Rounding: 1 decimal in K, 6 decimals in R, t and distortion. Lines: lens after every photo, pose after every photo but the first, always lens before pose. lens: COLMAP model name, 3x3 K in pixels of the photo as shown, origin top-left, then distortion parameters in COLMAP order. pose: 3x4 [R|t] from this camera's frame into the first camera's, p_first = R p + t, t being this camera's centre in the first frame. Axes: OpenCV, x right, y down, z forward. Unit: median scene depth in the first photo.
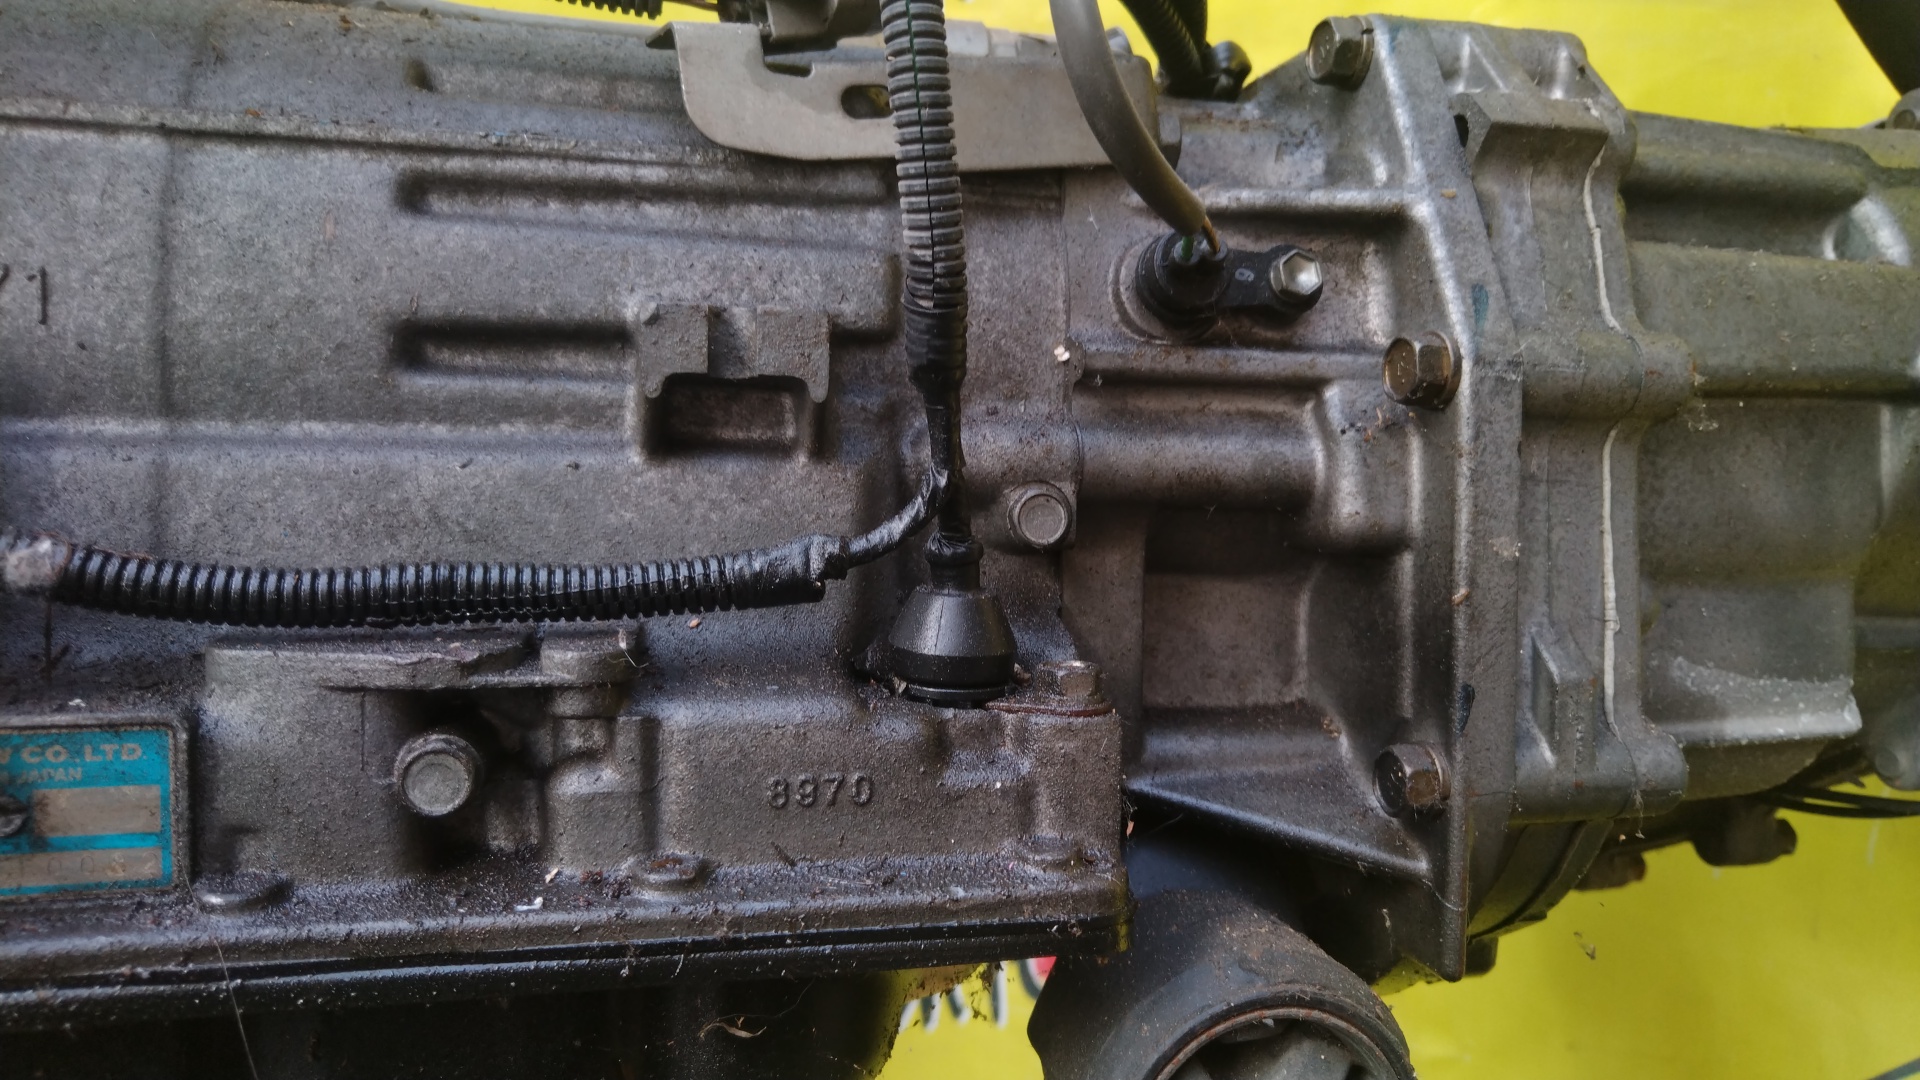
lens RADIAL K [[1388.7, 0, 960.0], [0, 1388.7, 540.0], [0, 0, 1]] dist [-0.022512, 0.006200]
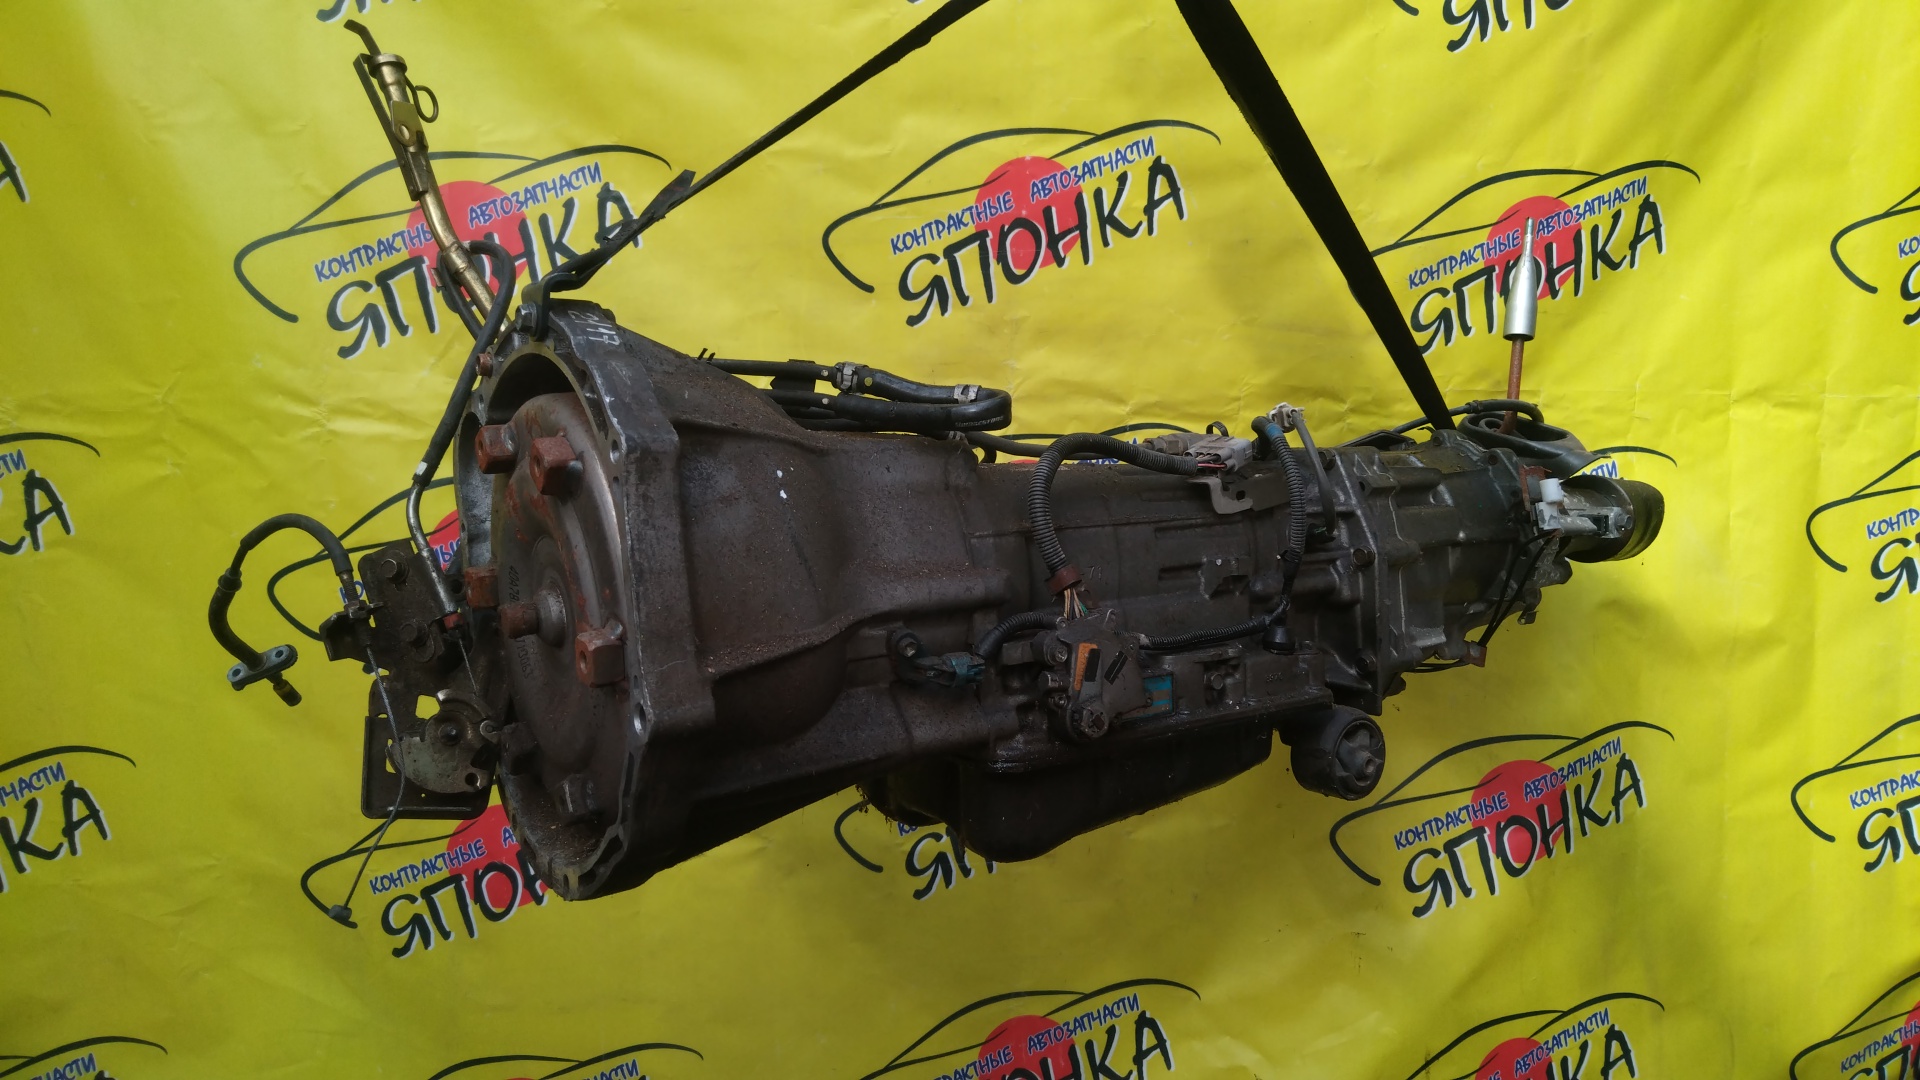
lens RADIAL K [[1347.3, 0, 963.9], [0, 1347.3, 551.2], [0, 0, 1]] dist [-0.004312, 0.002073]
pose [[0.928016, -0.065058, 0.366815, -2.002394], [0.055319, 0.997782, 0.037014, -0.329562], [-0.368409, -0.014058, 0.929557, -1.992046]]
